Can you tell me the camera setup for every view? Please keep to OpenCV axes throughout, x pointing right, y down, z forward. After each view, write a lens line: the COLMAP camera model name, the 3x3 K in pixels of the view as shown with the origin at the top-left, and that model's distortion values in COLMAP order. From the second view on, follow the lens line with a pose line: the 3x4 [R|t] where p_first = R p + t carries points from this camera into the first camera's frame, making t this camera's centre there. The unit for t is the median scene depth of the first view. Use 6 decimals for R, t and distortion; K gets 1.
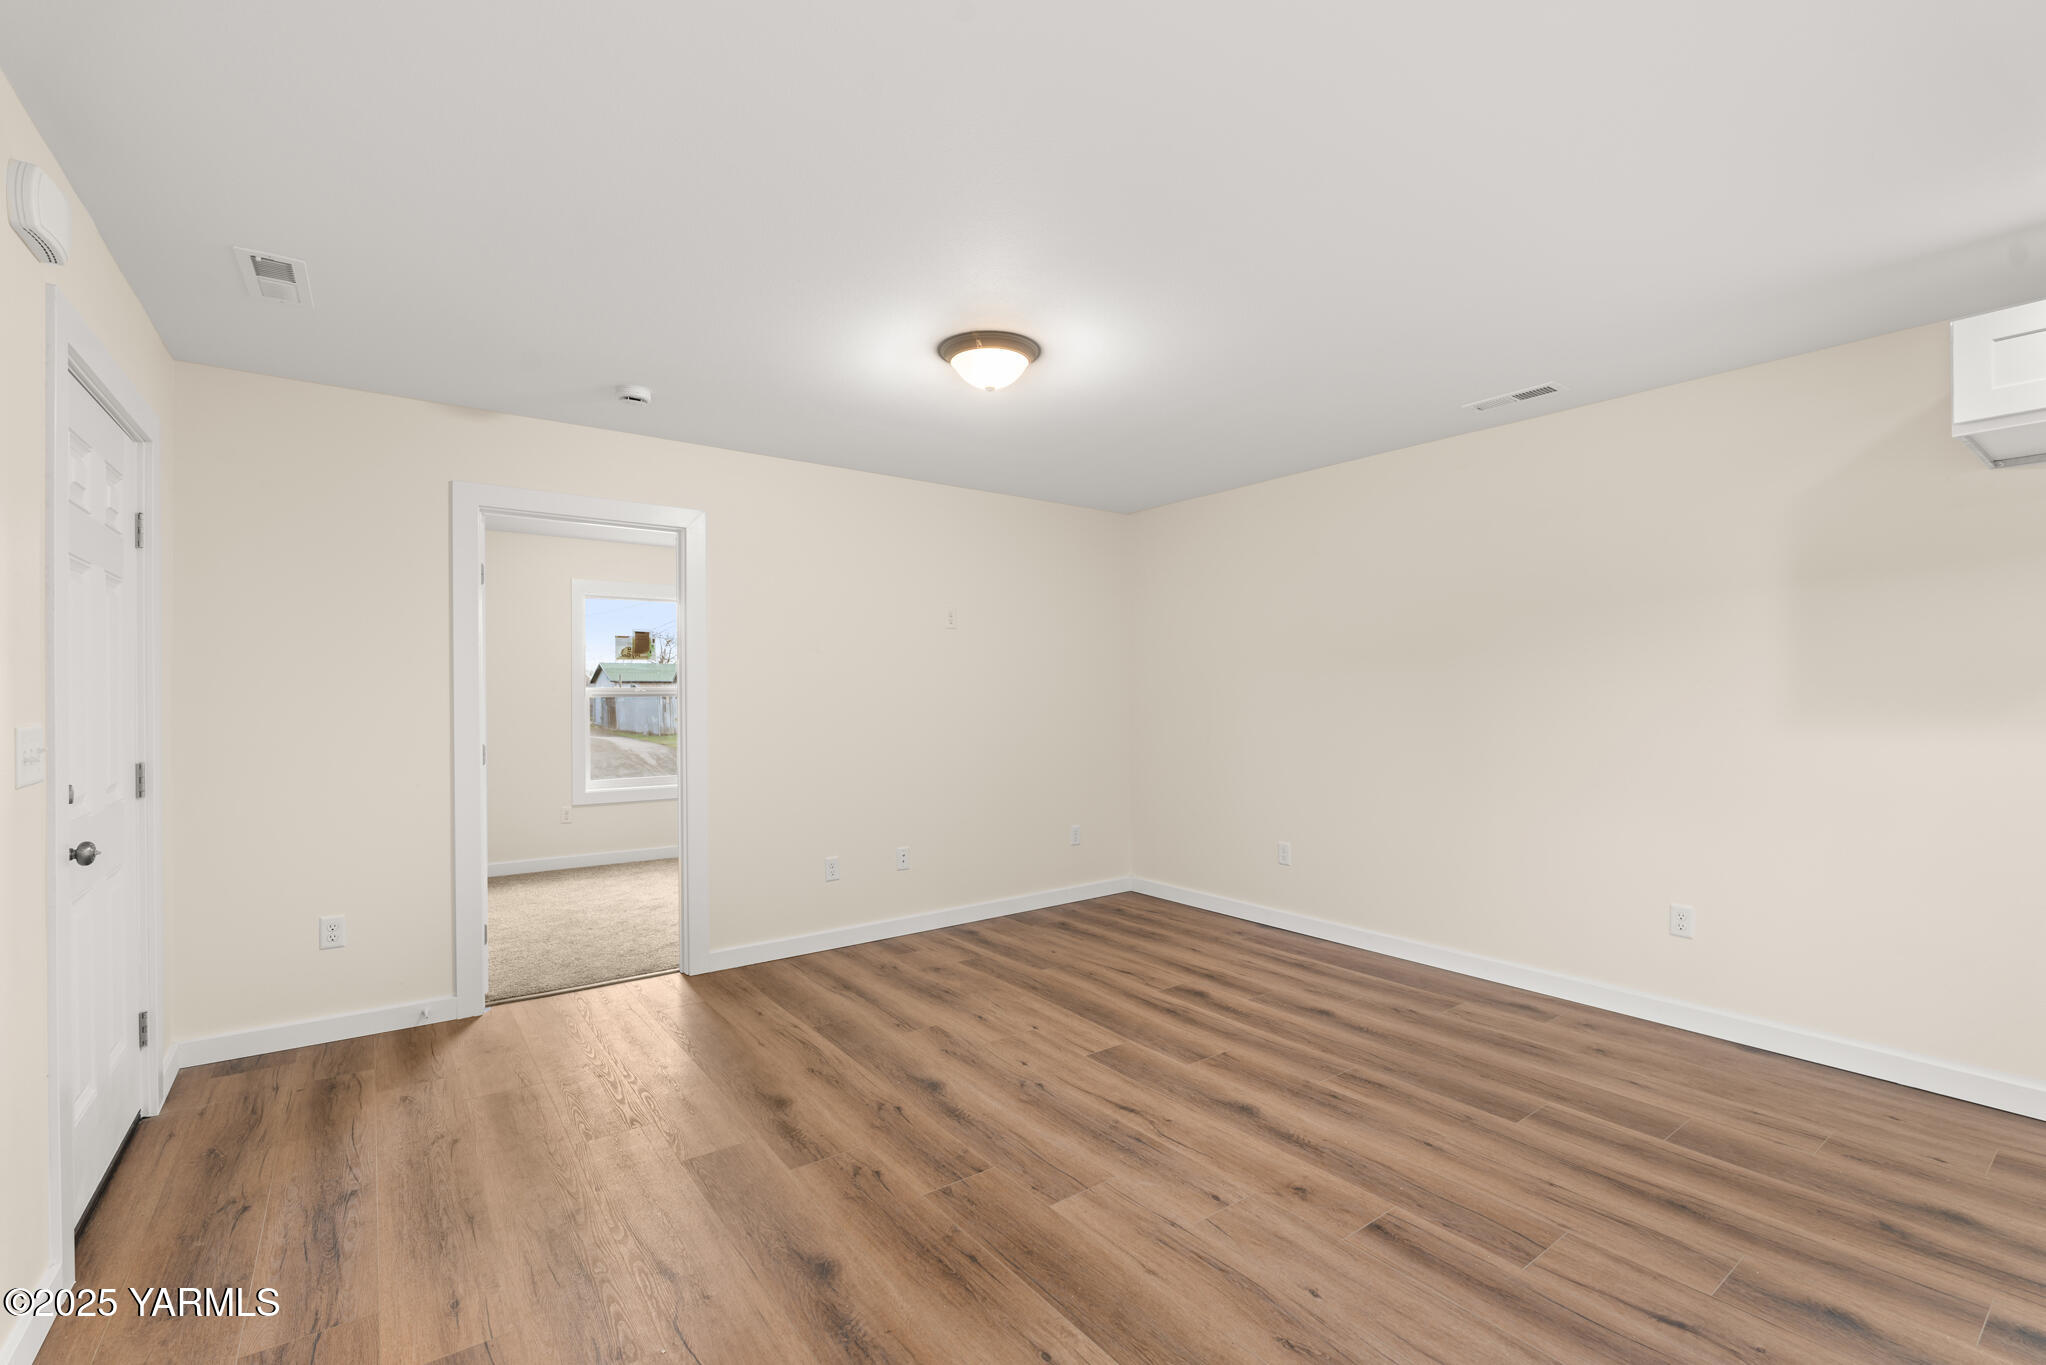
lens RADIAL K [[895.5, 0, 1019.1], [0, 895.5, 680.4], [0, 0, 1]] dist [-0.004475, 0.000093]
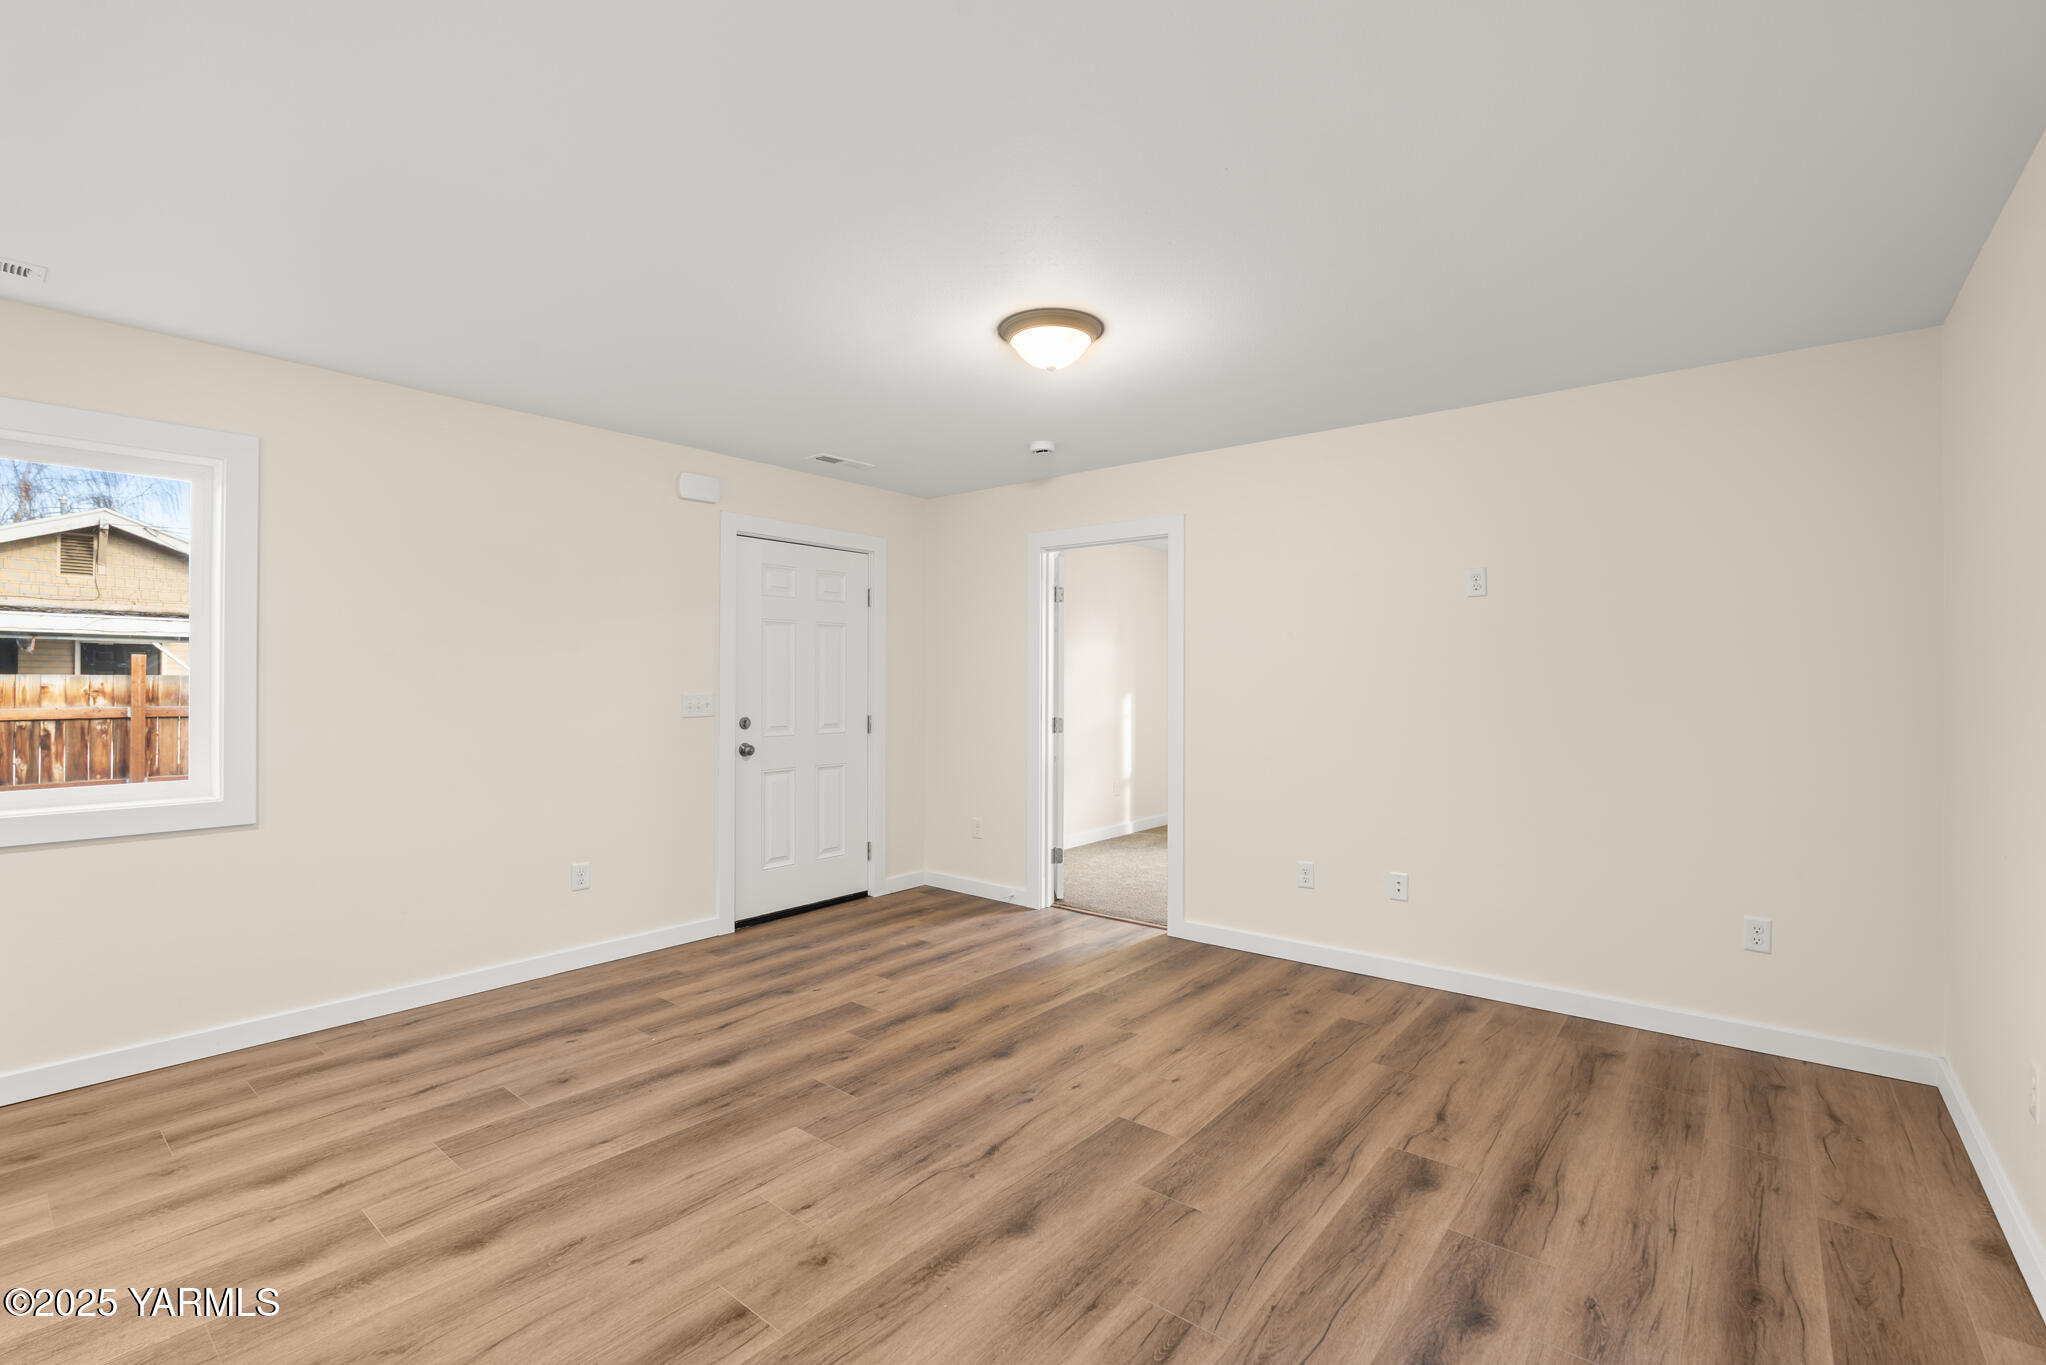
lens RADIAL K [[895.5, 0, 1021.5], [0, 895.5, 689.0], [0, 0, 1]] dist [-0.004475, 0.000093]
pose [[0.241258, 0.009526, -0.970414, 0.818311], [0.011822, 0.999849, 0.012754, 0.006208], [0.970389, -0.014549, 0.241109, 0.677590]]
